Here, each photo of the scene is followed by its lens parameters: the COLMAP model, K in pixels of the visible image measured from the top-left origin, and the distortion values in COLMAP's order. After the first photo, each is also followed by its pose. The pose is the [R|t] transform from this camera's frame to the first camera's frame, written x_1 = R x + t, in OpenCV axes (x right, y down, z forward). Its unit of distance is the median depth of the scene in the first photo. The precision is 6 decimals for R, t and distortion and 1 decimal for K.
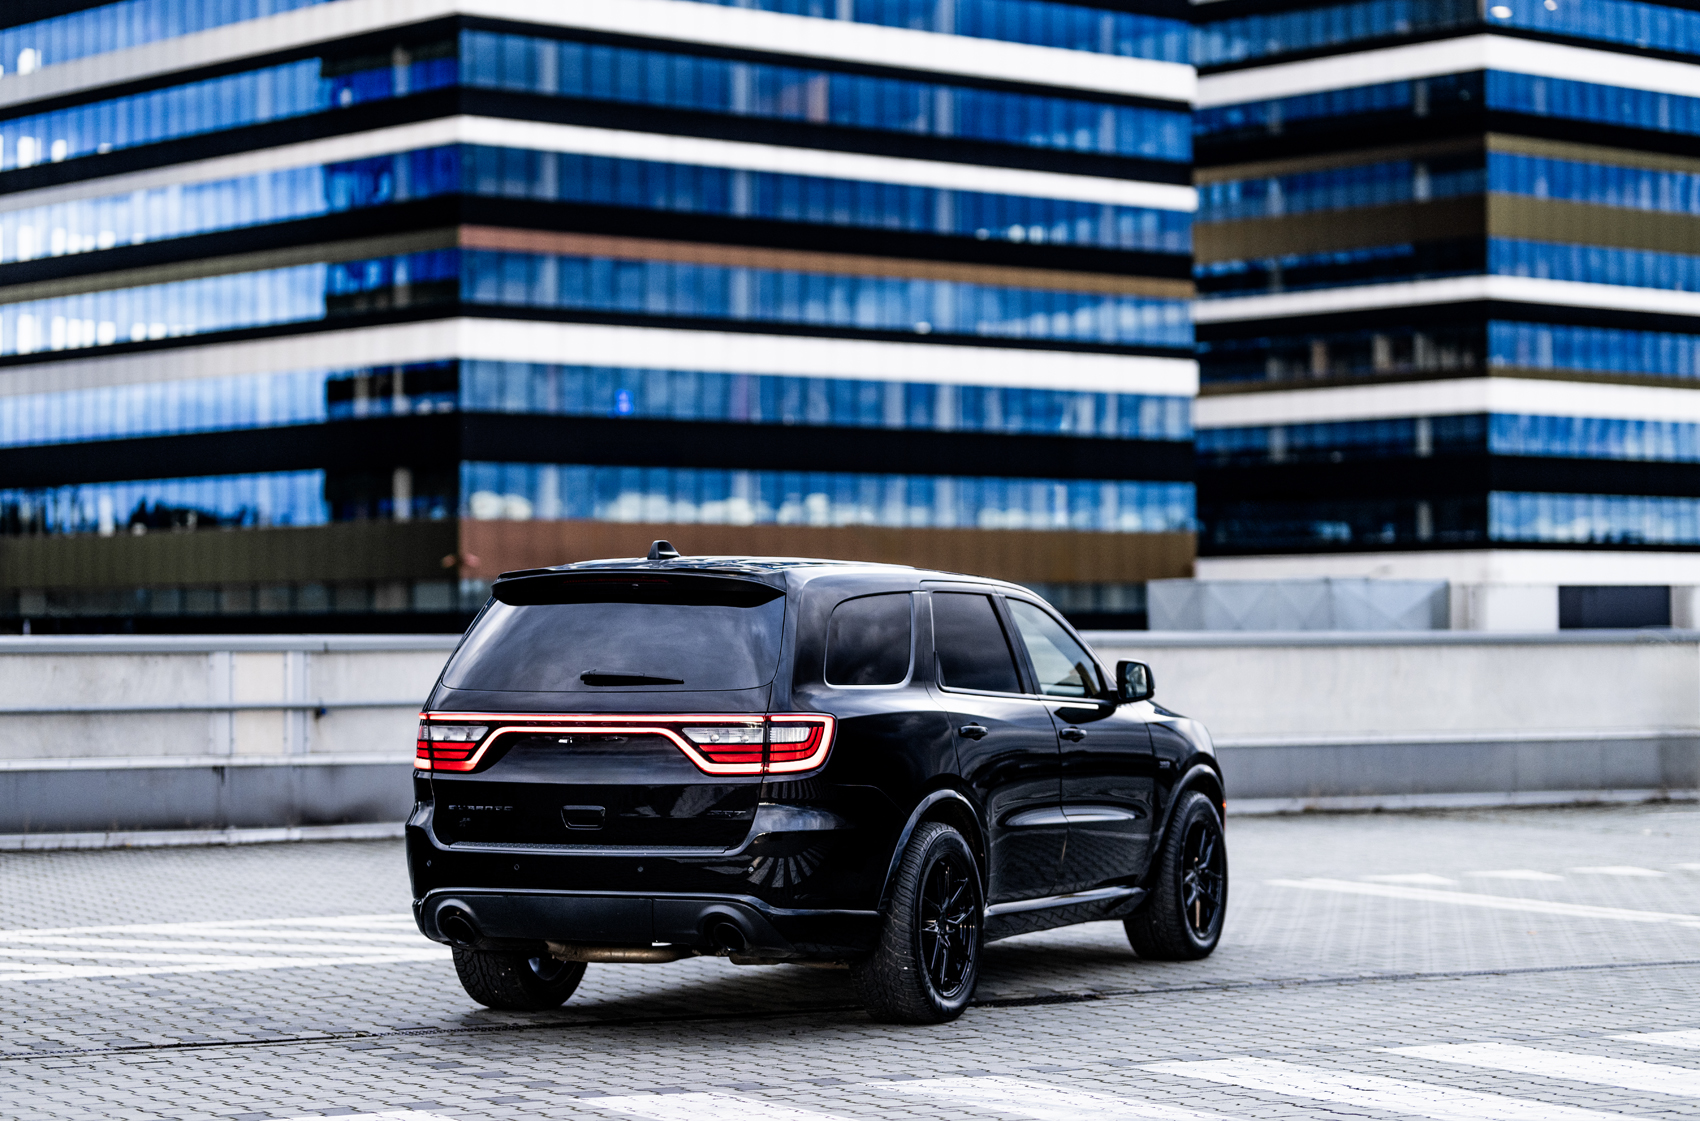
lens RADIAL K [[3997.6, 0, 820.6], [0, 3997.6, 556.4], [0, 0, 1]] dist [0.000060, -0.640301]
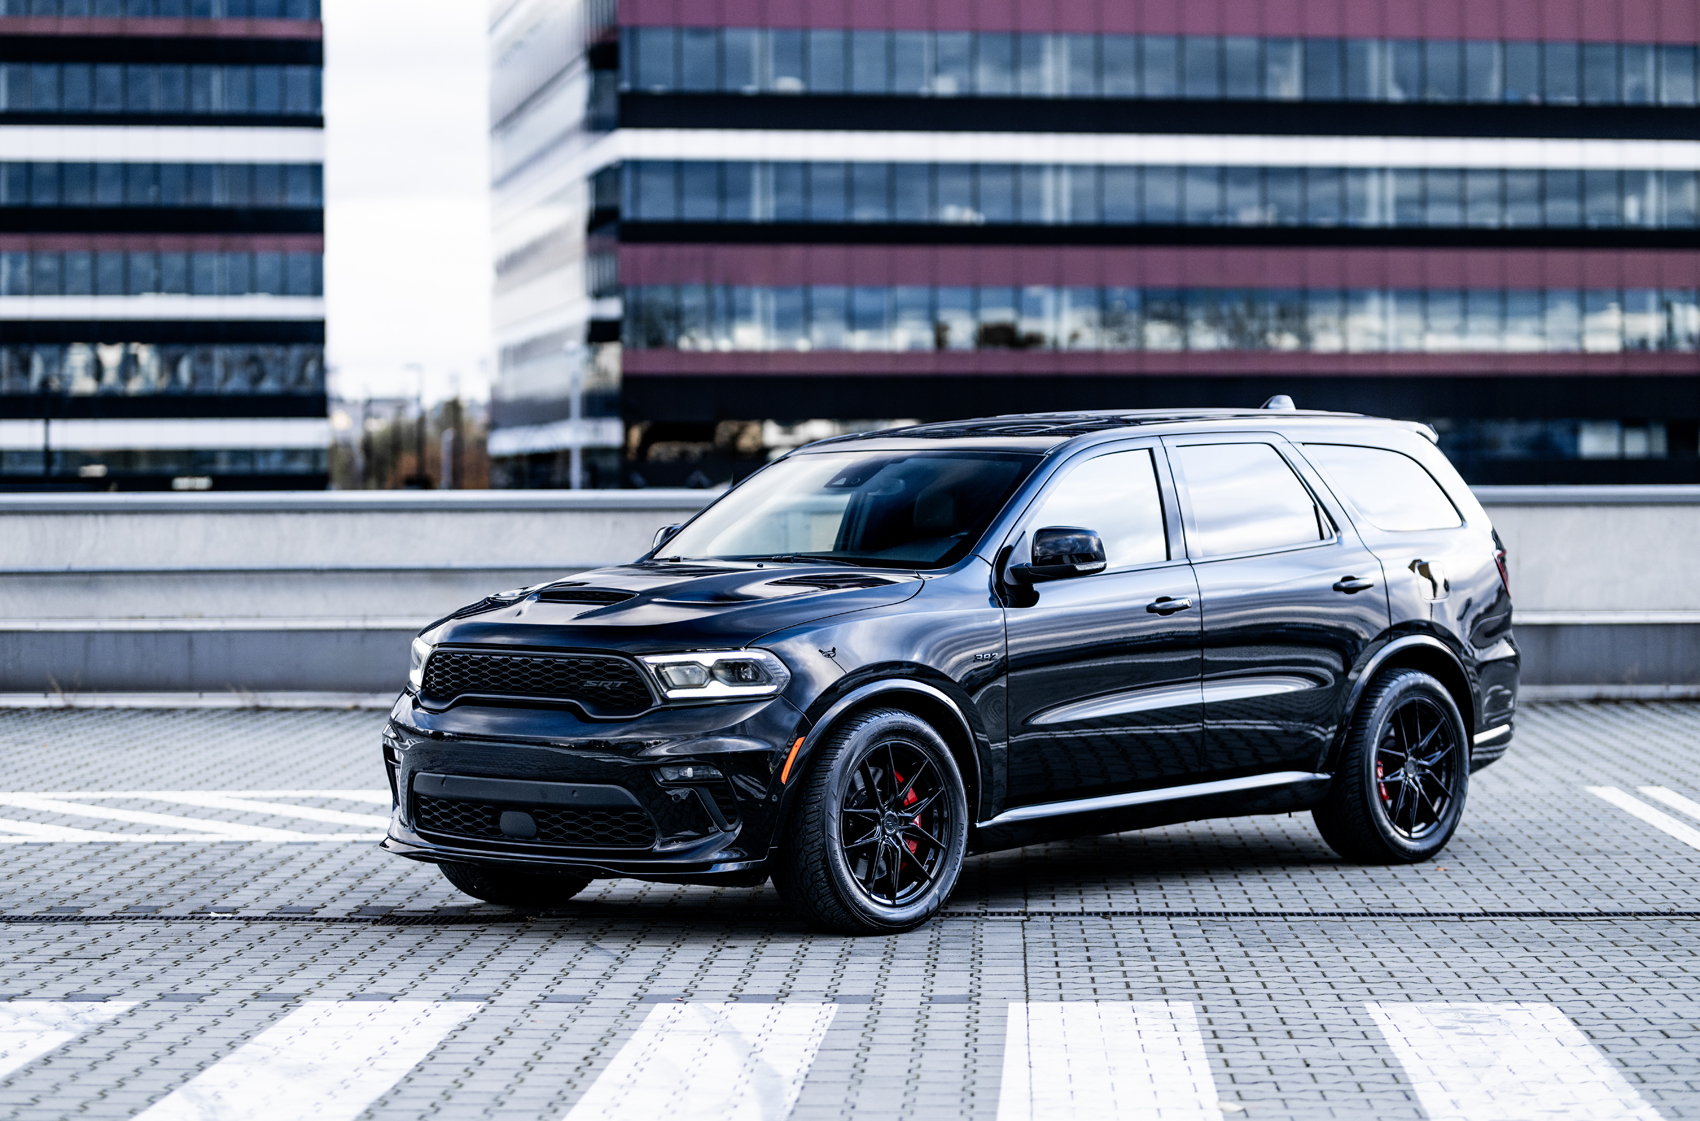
lens RADIAL K [[3997.6, 0, 820.6], [0, 3997.6, 556.4], [0, 0, 1]] dist [0.000060, -0.640301]
pose [[0.872714, 0.007318, -0.488177, 0.320207], [0.011834, 0.999277, 0.036136, 0.001143], [0.488089, -0.037313, 0.871996, 0.166339]]
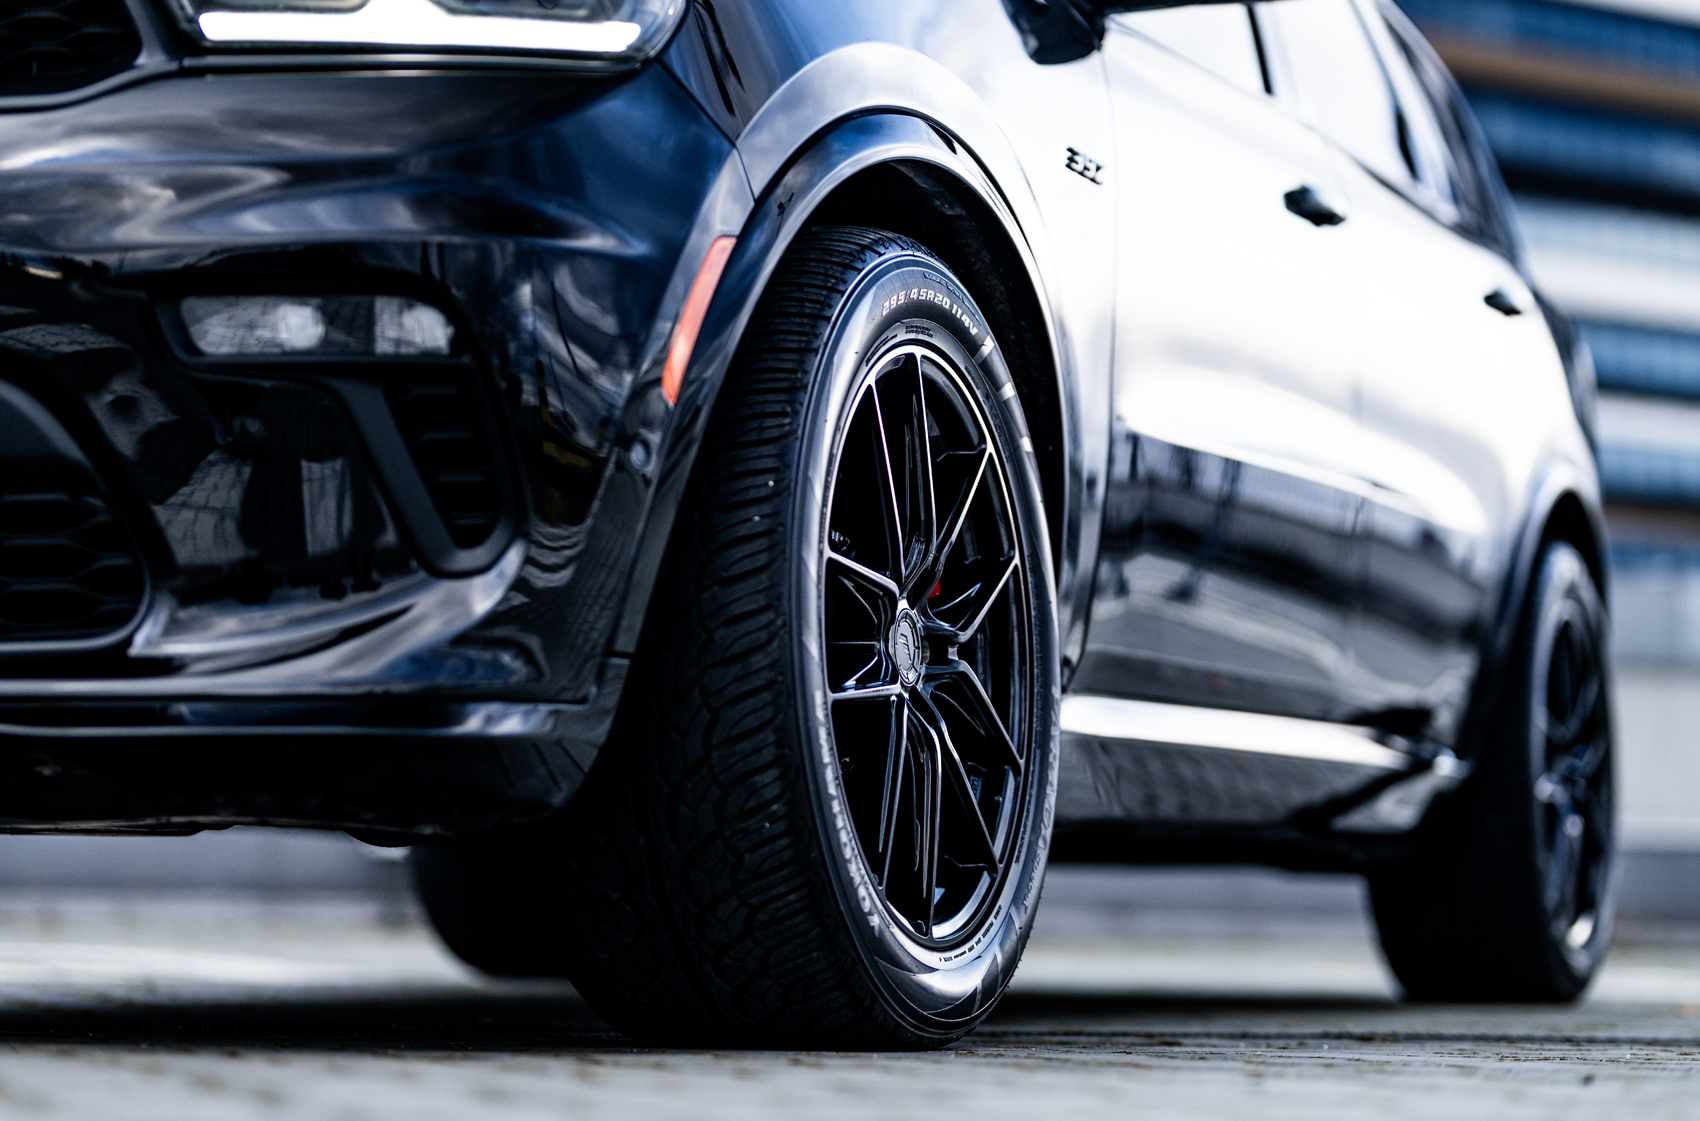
lens RADIAL K [[3997.6, 0, 820.6], [0, 3997.6, 556.4], [0, 0, 1]] dist [0.000060, -0.640301]
pose [[0.988651, 0.006816, -0.150074, 0.107497], [-0.018282, 0.997004, -0.075156, 0.058409], [0.149112, 0.077047, 0.985814, 0.461109]]
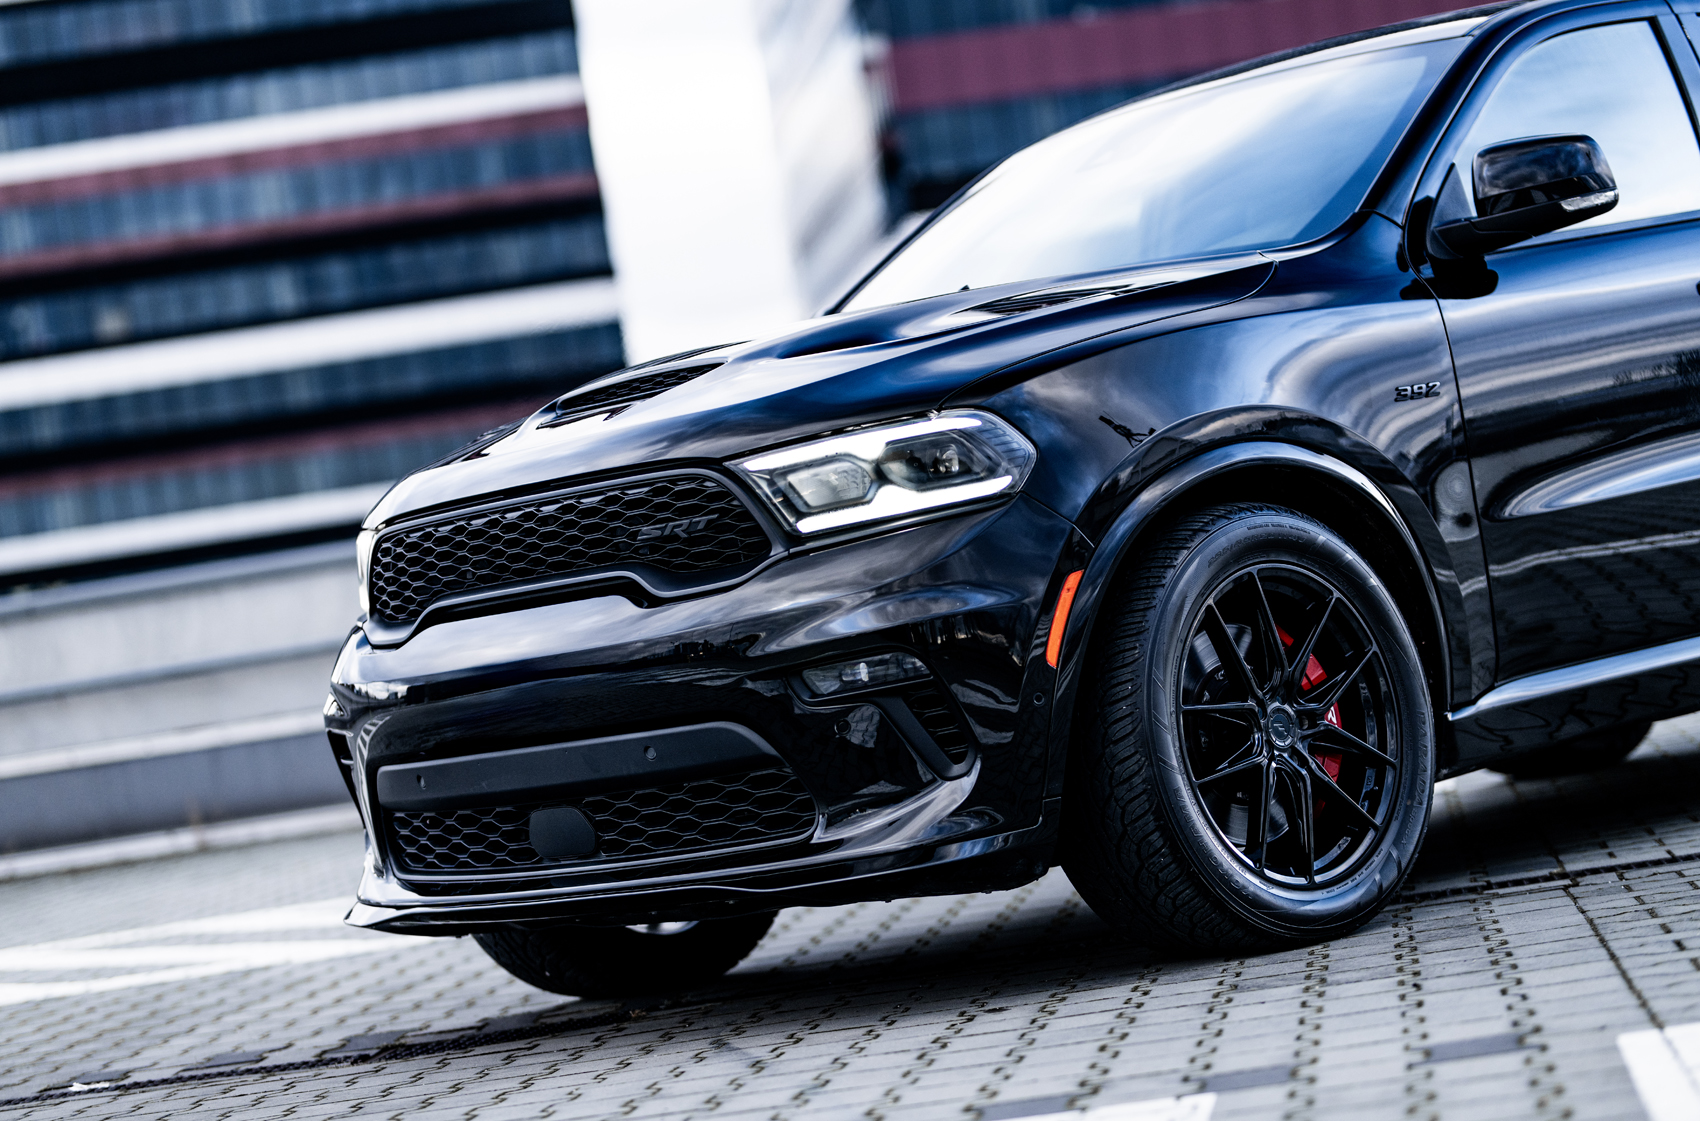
lens RADIAL K [[3997.6, 0, 820.6], [0, 3997.6, 556.4], [0, 0, 1]] dist [0.000060, -0.640301]
pose [[0.815701, -0.132373, -0.563124, 0.206978], [0.158757, 0.987315, -0.002122, 0.037013], [0.556262, -0.087669, 0.826370, 0.375719]]
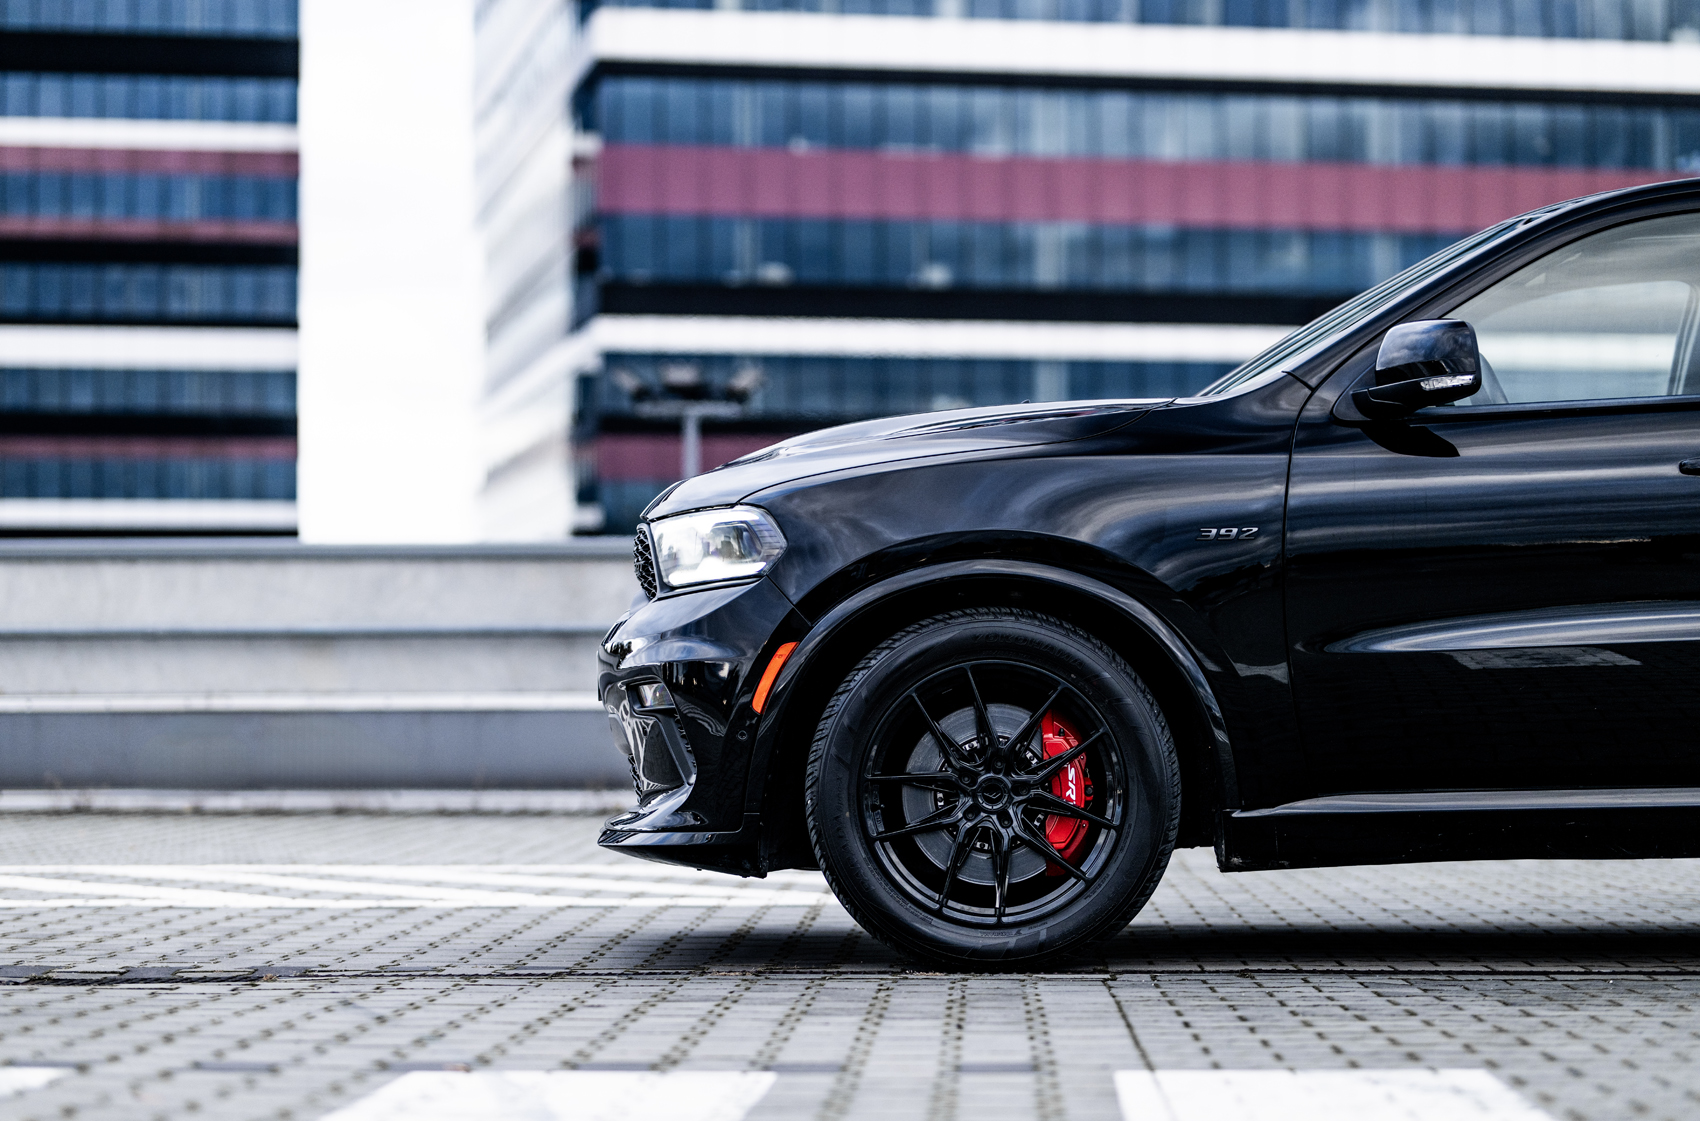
lens RADIAL K [[3997.6, 0, 820.6], [0, 3997.6, 556.4], [0, 0, 1]] dist [0.000060, -0.640301]
pose [[0.874119, -0.017014, -0.485414, 0.222724], [0.007161, 0.999729, -0.022147, 0.040479], [0.485659, 0.015883, 0.874004, 0.347038]]
